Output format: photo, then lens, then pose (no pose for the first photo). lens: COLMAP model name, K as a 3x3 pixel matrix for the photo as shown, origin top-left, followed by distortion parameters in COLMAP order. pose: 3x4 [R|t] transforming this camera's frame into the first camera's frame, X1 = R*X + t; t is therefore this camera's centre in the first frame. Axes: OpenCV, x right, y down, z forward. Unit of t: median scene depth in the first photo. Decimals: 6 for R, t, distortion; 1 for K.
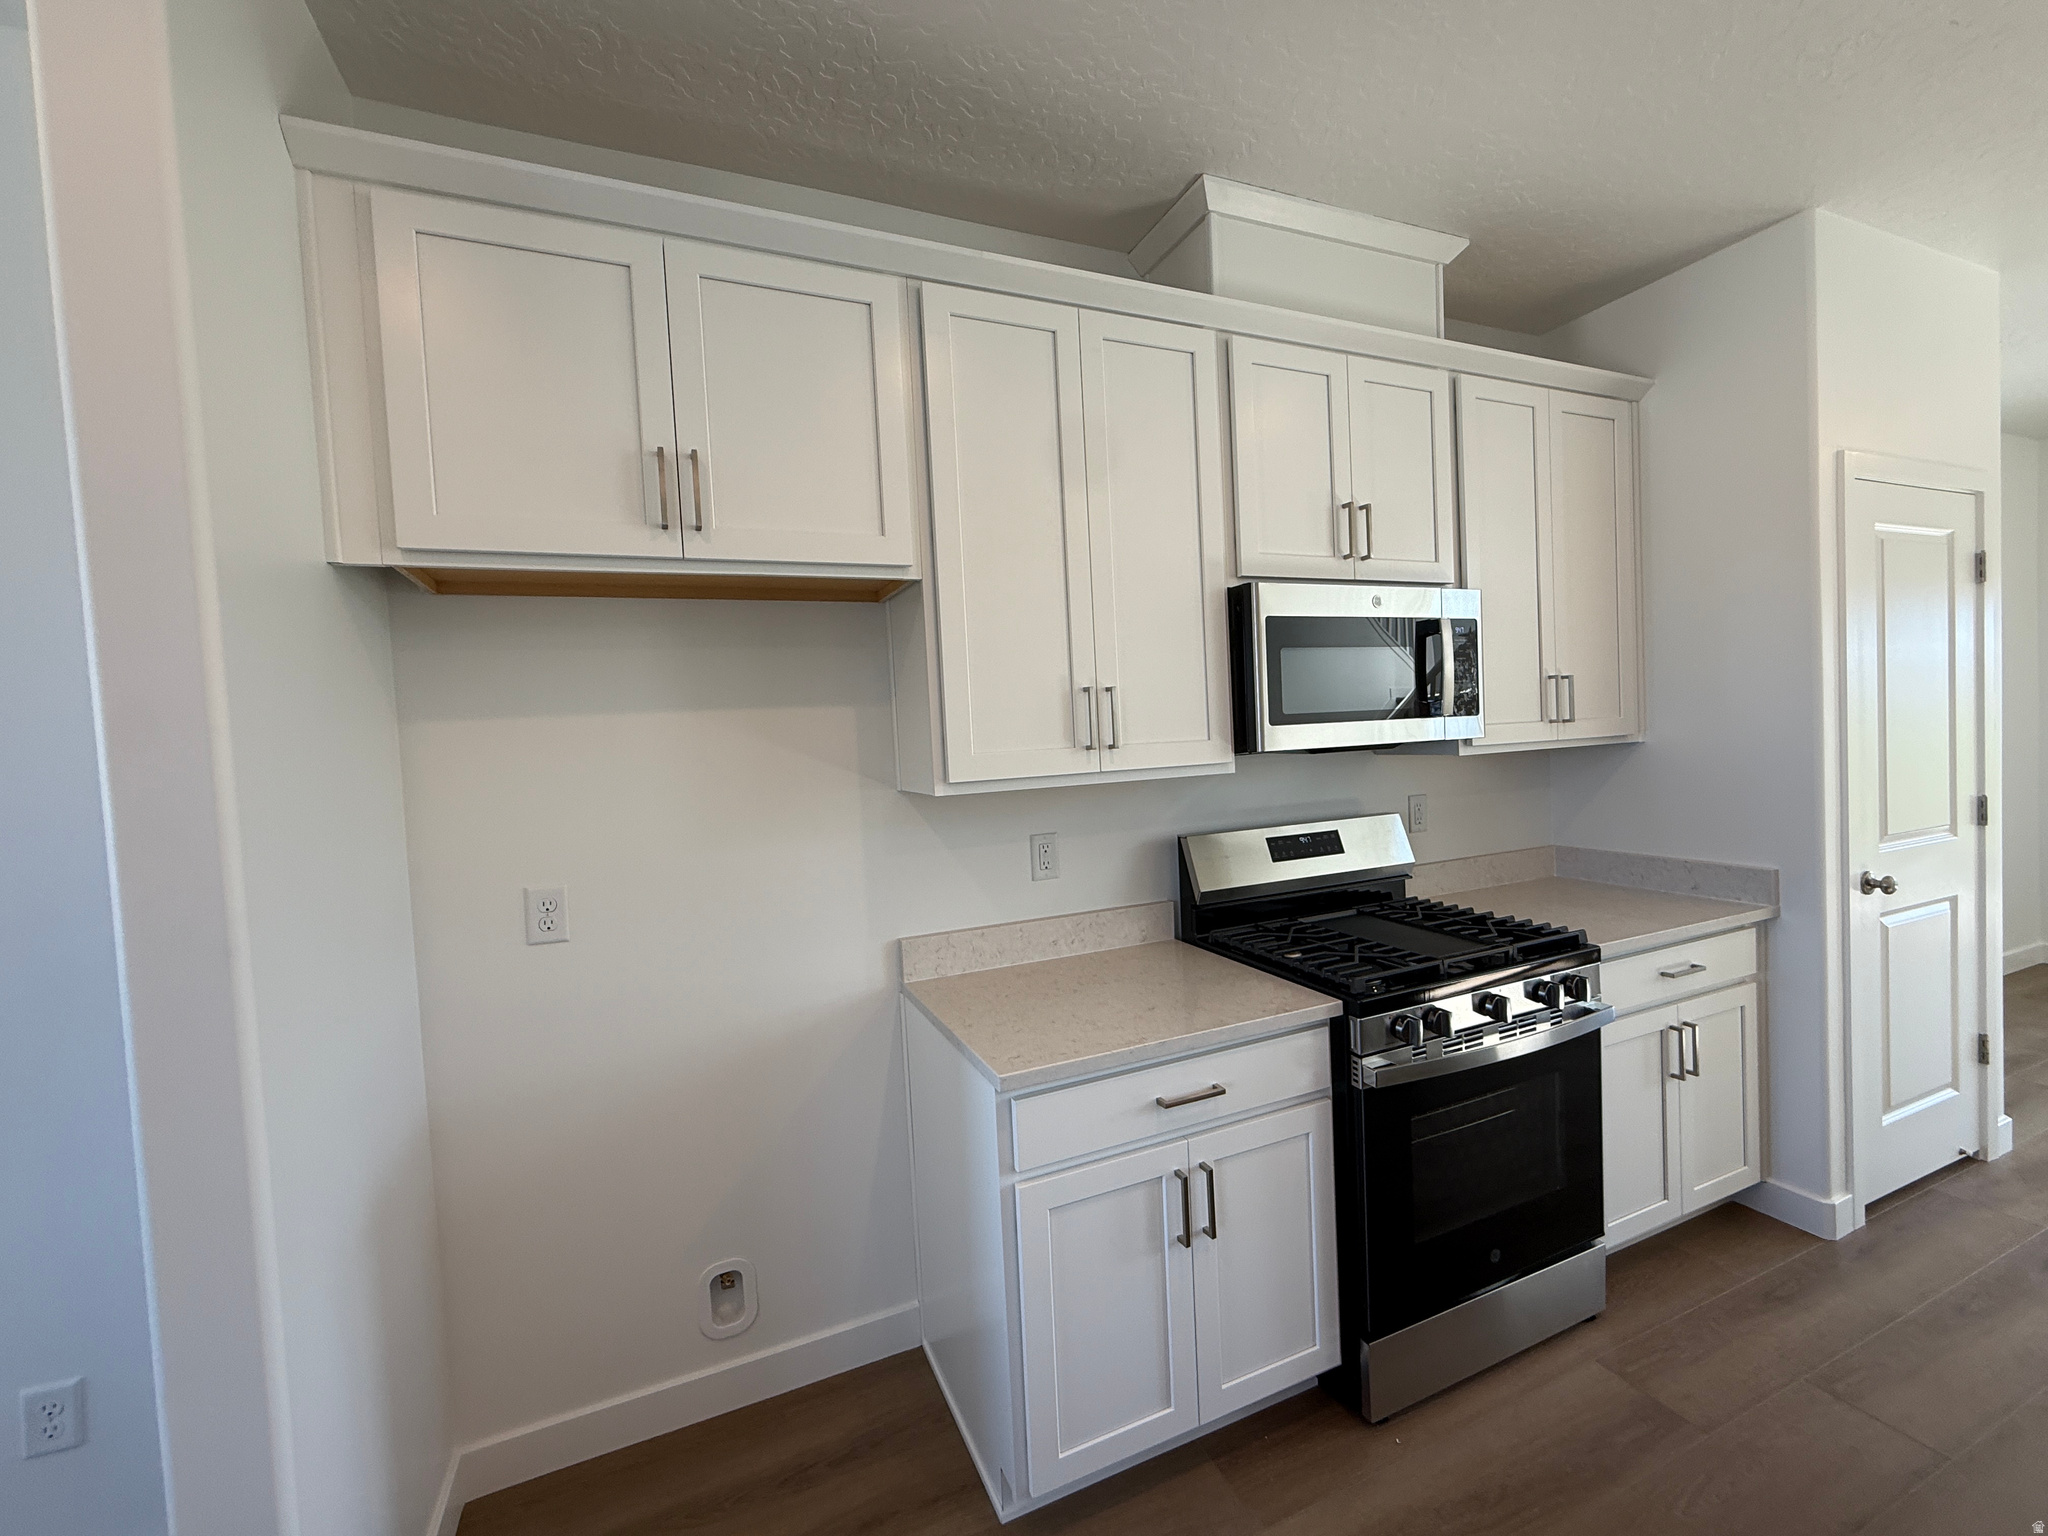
lens RADIAL K [[838.1, 0, 1024.1], [0, 838.1, 763.3], [0, 0, 1]] dist [-0.000569, -0.000103]
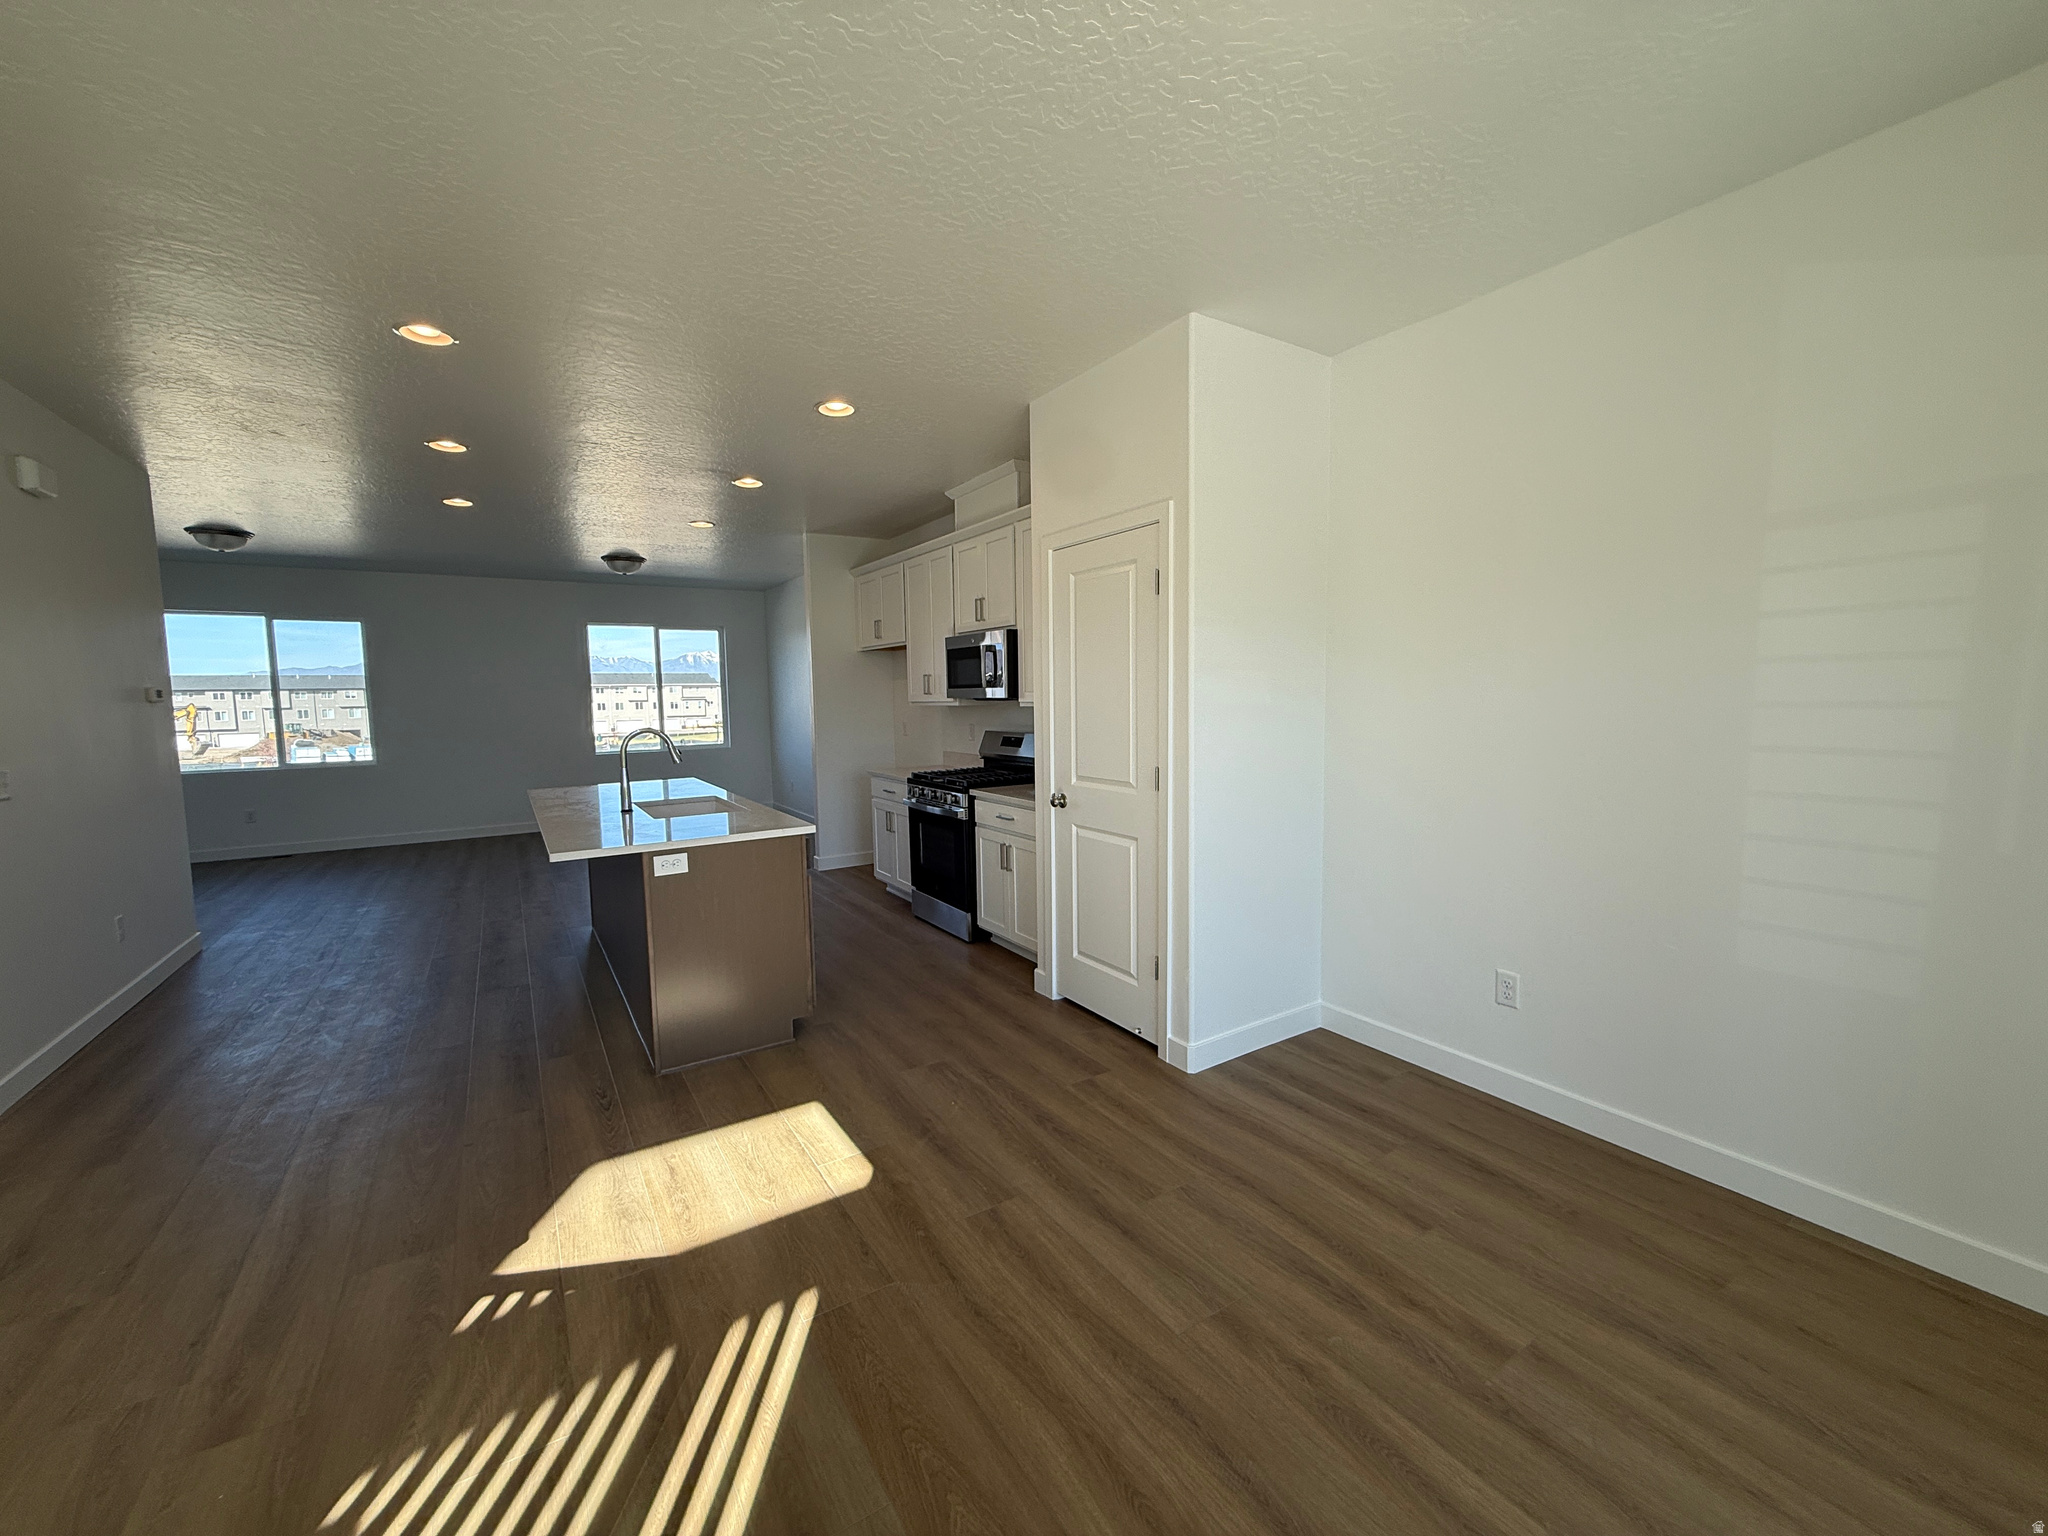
lens RADIAL K [[816.6, 0, 1020.6], [0, 816.6, 764.8], [0, 0, 1]] dist [0.000206, -0.000355]
pose [[0.166676, 0.132777, -0.977031, 2.975425], [-0.028383, 0.991127, 0.129851, -0.151134], [0.985603, 0.006088, 0.168965, 0.769549]]
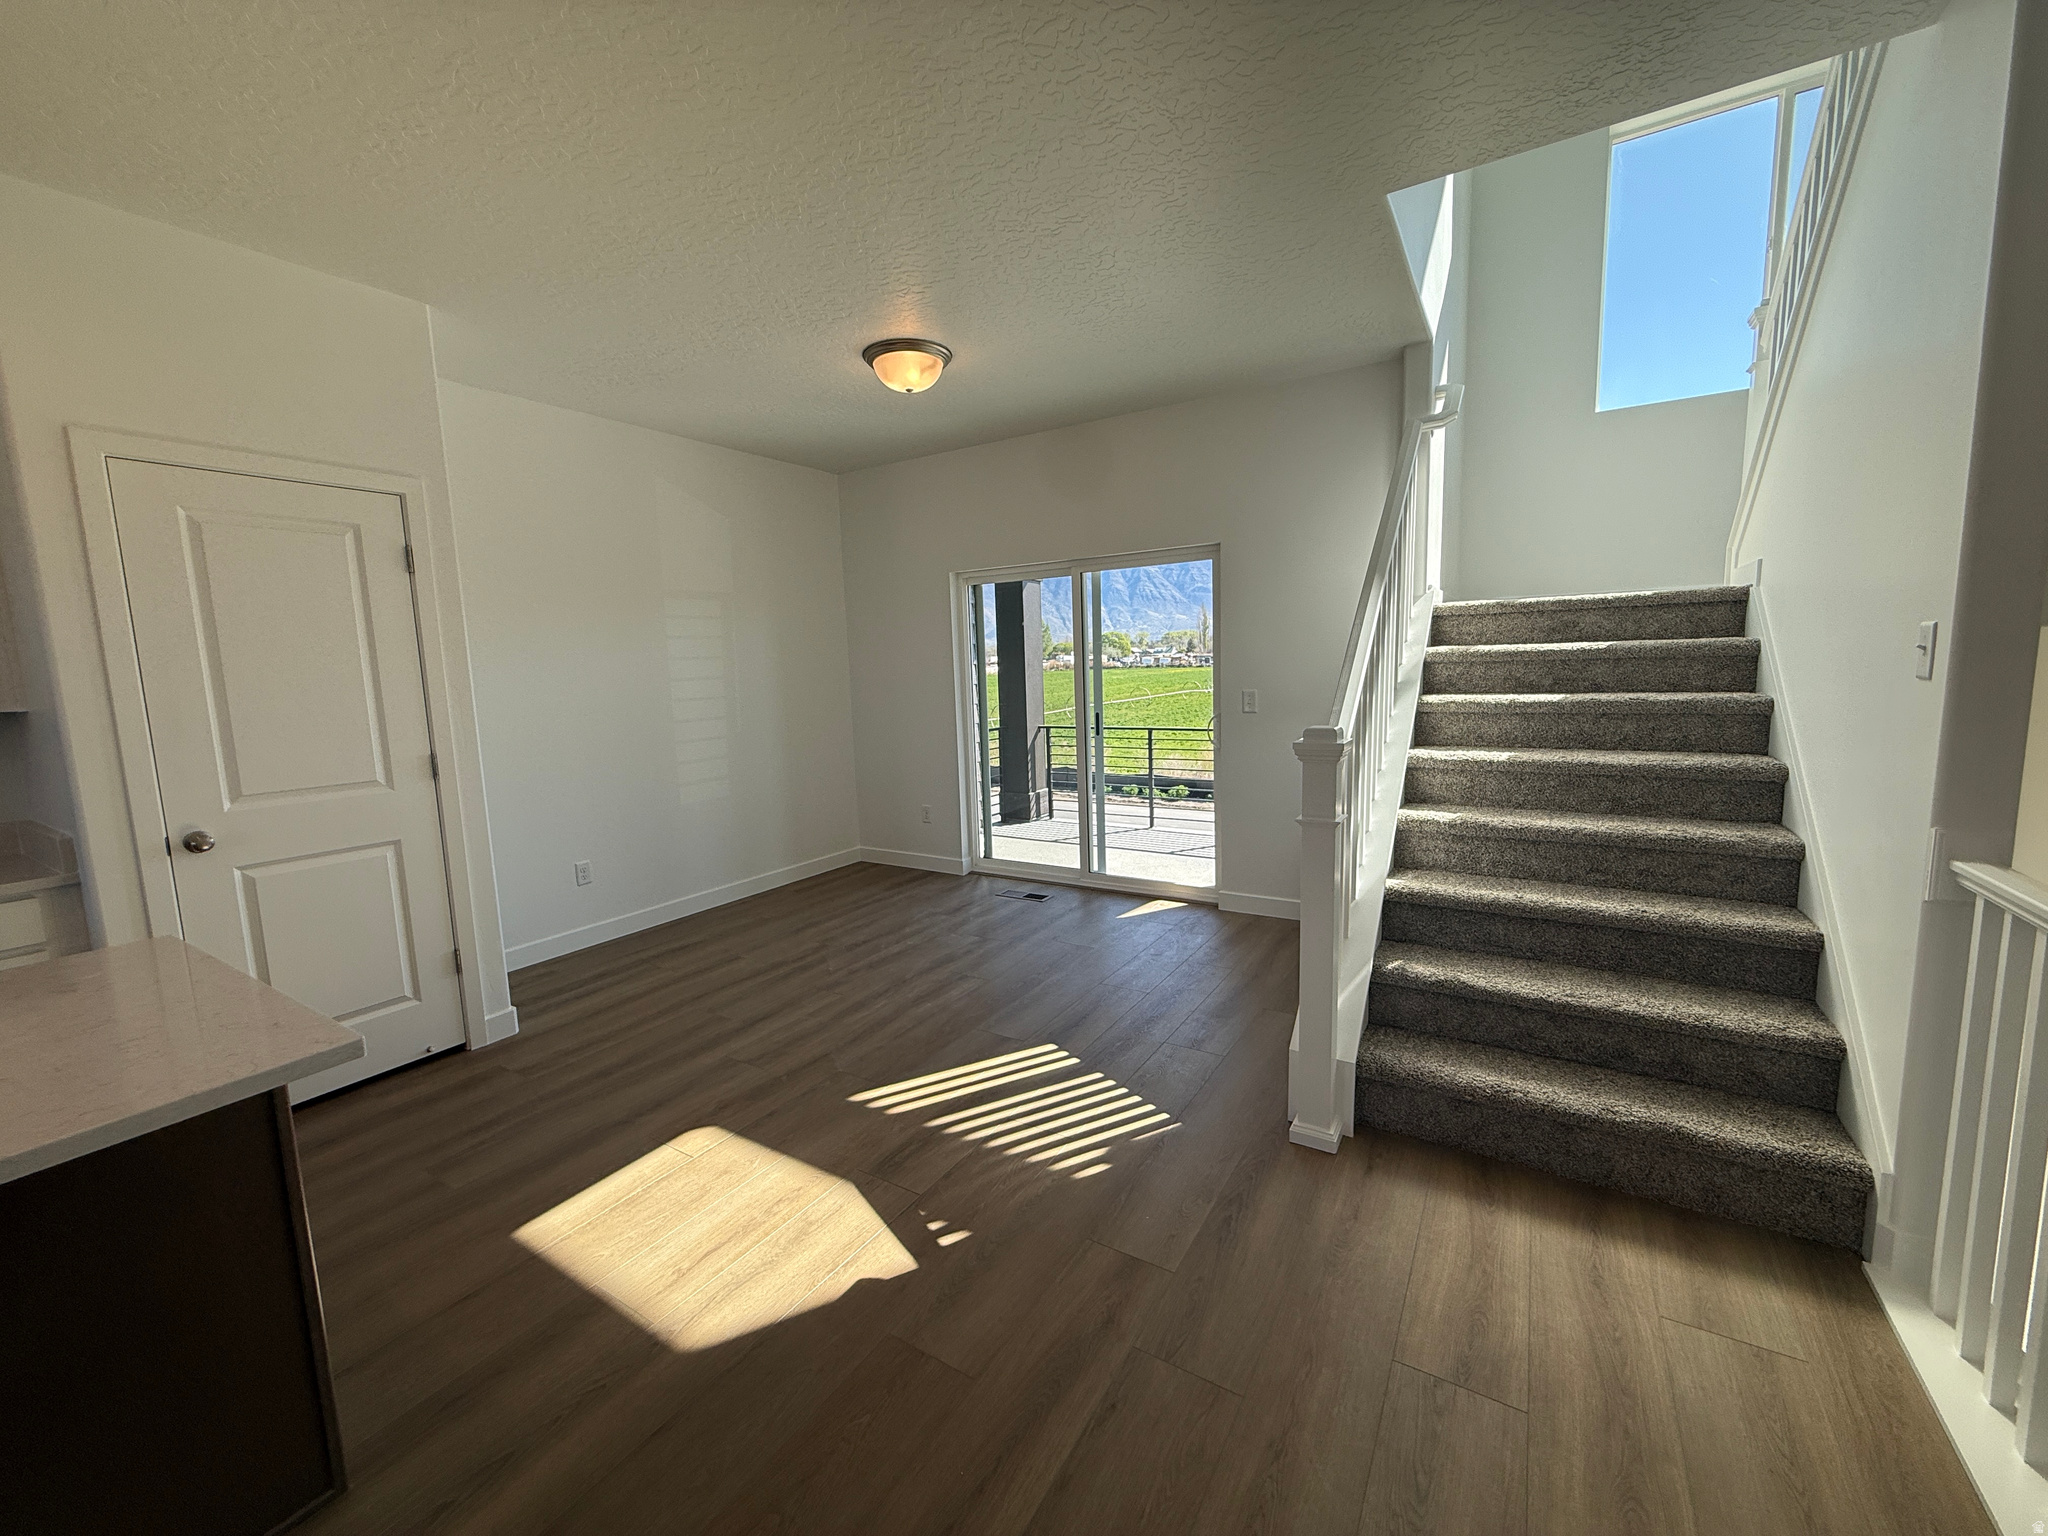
lens RADIAL K [[814.1, 0, 1018.5], [0, 814.1, 764.8], [0, 0, 1]] dist [0.001874, -0.000235]
pose [[0.822031, -0.048079, 0.567409, 1.515334], [0.012382, 0.997703, 0.066600, -0.016340], [-0.569307, -0.047722, 0.820738, -0.552780]]
